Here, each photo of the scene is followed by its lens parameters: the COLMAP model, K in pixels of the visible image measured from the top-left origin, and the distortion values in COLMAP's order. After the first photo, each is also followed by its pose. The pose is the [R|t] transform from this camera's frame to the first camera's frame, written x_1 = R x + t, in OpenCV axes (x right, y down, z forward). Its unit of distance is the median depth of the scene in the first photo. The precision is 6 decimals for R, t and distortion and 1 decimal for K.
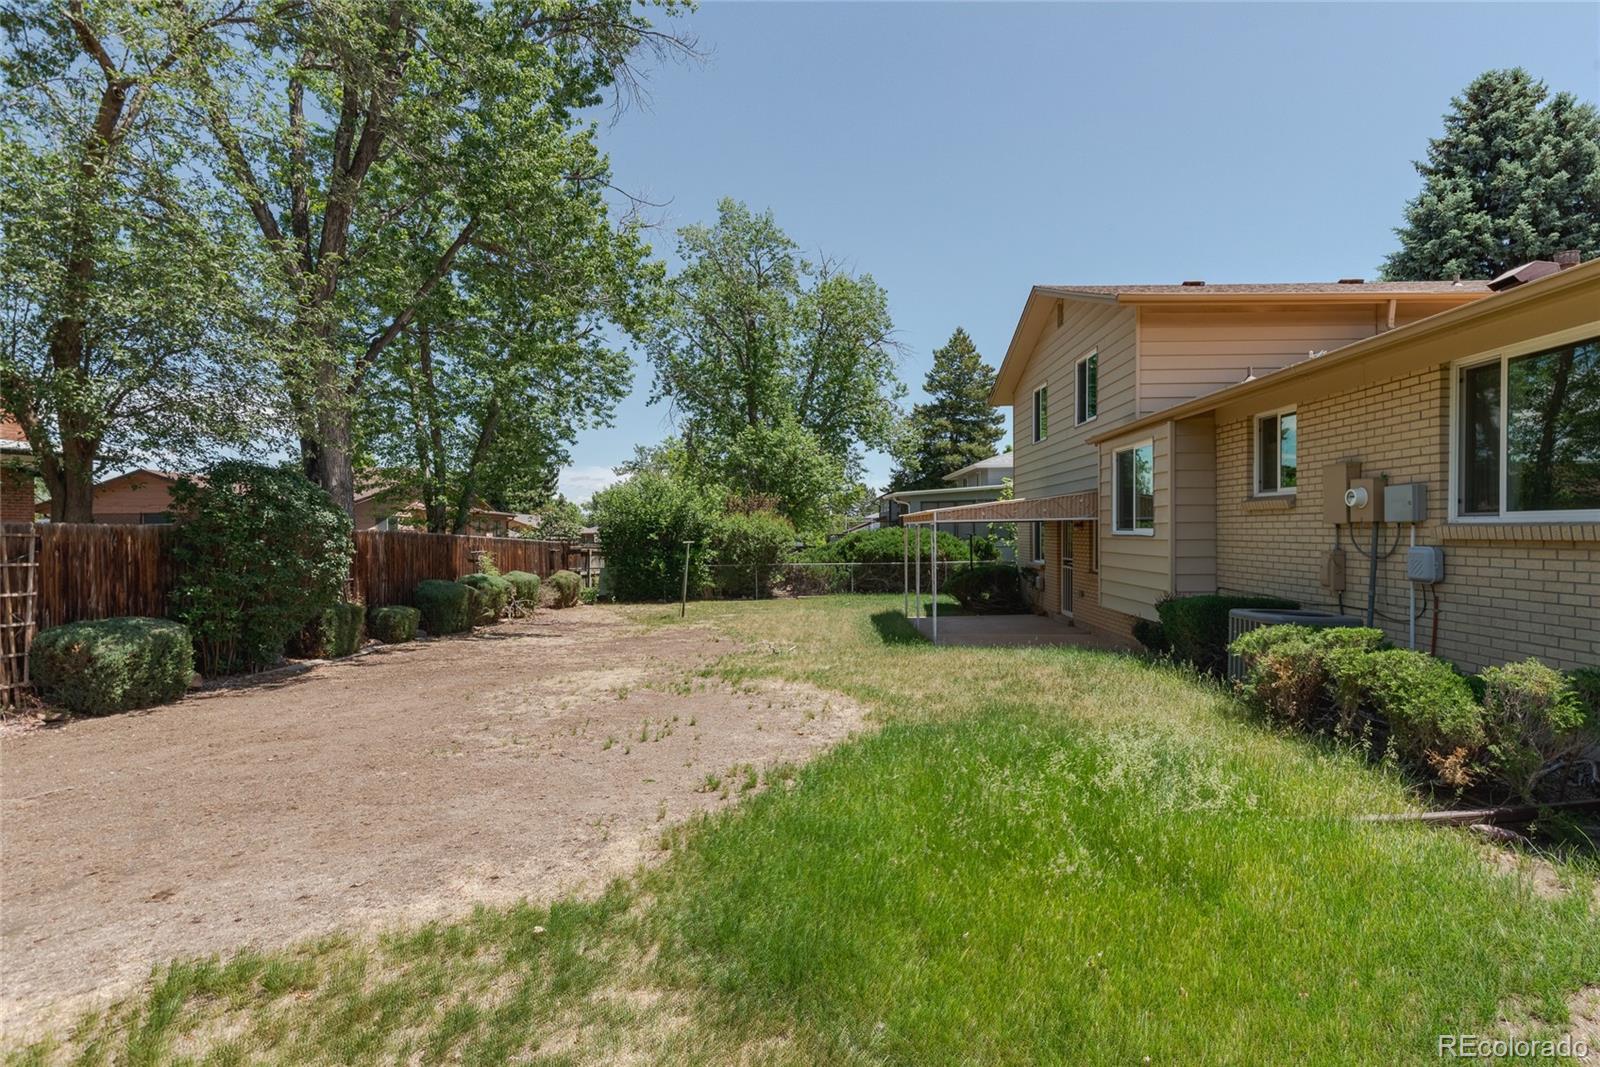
lens RADIAL K [[779.6, 0, 825.1], [0, 779.6, 538.2], [0, 0, 1]] dist [0.000434, 0.000144]
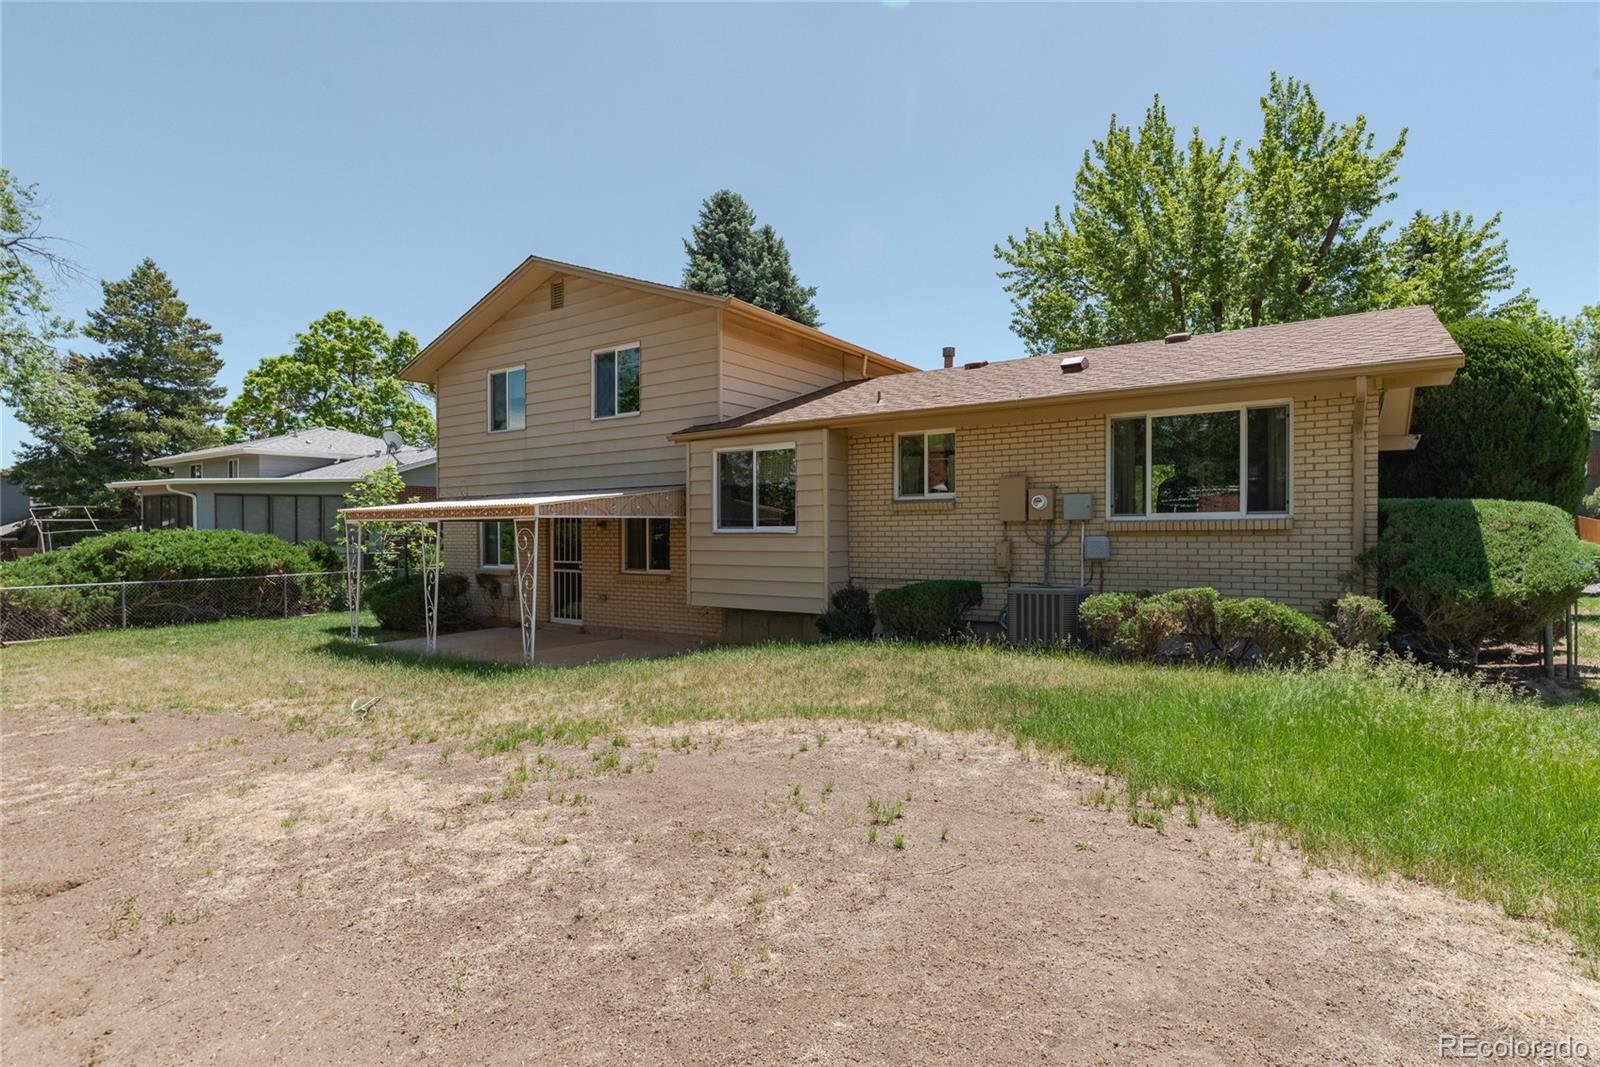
lens RADIAL K [[779.6, 0, 825.1], [0, 779.6, 538.2], [0, 0, 1]] dist [0.000434, 0.000144]
pose [[0.557592, -0.000165, 0.830115, -0.172789], [0.009219, 0.999940, -0.005993, 0.004246], [-0.830064, 0.010994, 0.557560, 0.140912]]
